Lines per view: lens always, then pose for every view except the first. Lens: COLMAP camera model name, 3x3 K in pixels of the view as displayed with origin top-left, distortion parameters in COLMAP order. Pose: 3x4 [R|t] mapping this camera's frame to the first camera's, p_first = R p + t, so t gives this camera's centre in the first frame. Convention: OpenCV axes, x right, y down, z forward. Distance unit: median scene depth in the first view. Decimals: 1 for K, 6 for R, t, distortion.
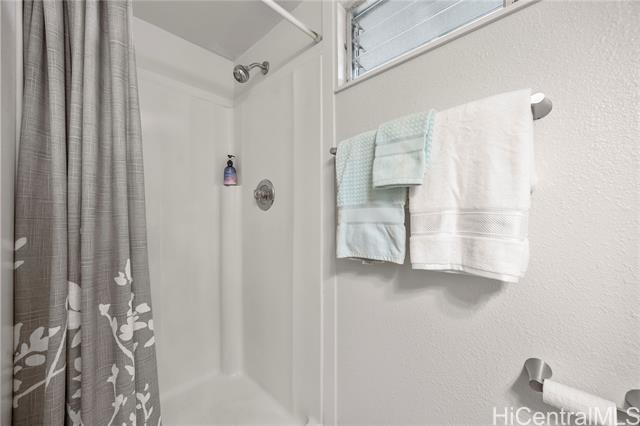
lens RADIAL K [[239.4, 0, 320.0], [0, 239.4, 213.0], [0, 0, 1]] dist [-0.000054, 0.000042]
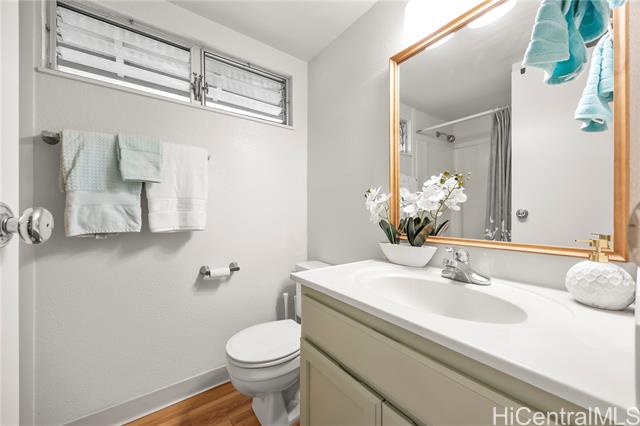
lens RADIAL K [[239.4, 0, 320.0], [0, 239.4, 213.0], [0, 0, 1]] dist [-0.000054, 0.000042]
pose [[0.180786, 0.004654, 0.983511, -0.943958], [-0.008464, 0.999959, -0.003176, 0.086500], [-0.983486, -0.007751, 0.180818, -0.405598]]
